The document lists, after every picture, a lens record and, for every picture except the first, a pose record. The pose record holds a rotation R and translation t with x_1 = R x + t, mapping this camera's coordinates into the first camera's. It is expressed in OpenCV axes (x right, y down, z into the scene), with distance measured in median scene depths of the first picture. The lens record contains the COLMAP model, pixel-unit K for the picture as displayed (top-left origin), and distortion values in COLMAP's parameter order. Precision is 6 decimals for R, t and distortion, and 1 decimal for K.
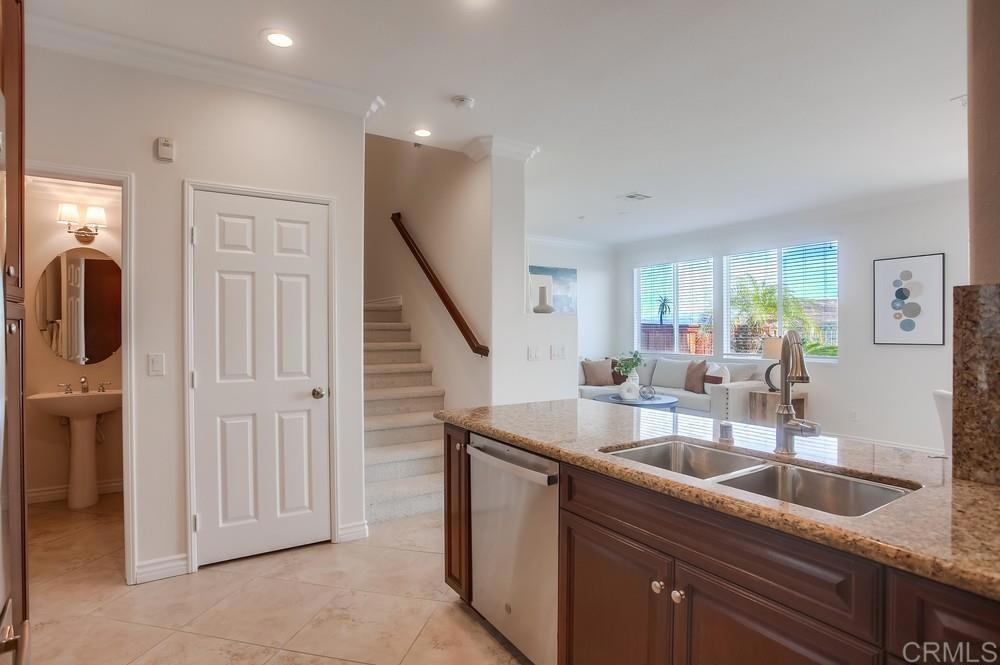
lens RADIAL K [[506.1, 0, 500.0], [0, 506.1, 332.5], [0, 0, 1]] dist [-0.000736, 0.000522]
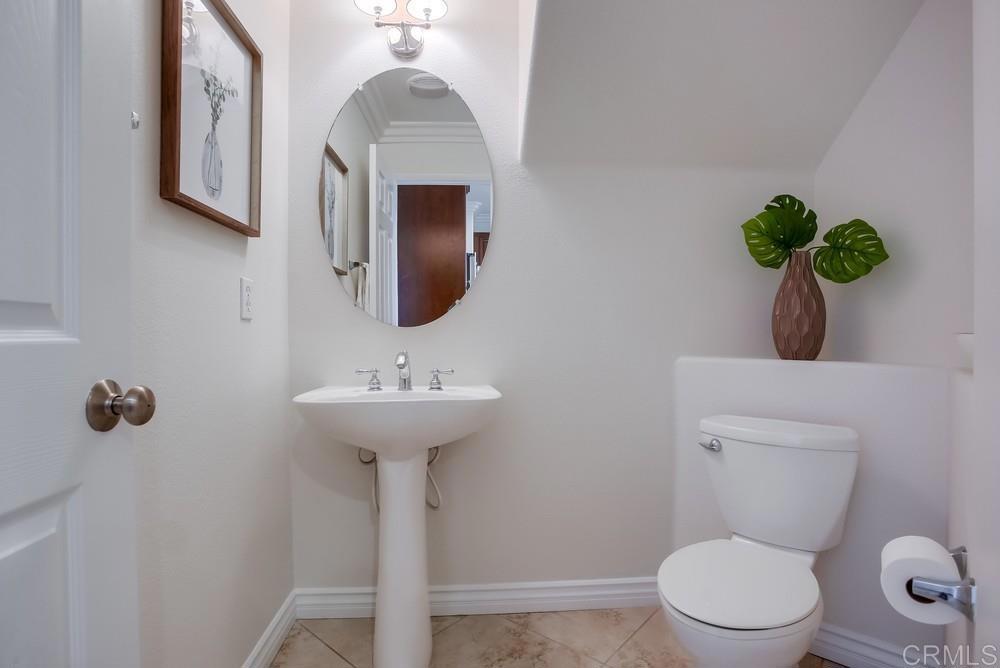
lens RADIAL K [[506.1, 0, 500.0], [0, 506.1, 334.0], [0, 0, 1]] dist [-0.000736, 0.000522]
pose [[0.887222, -0.002464, -0.461337, -0.536284], [0.000744, 0.999992, -0.003910, 0.070805], [0.461343, 0.003126, 0.887217, 0.638914]]
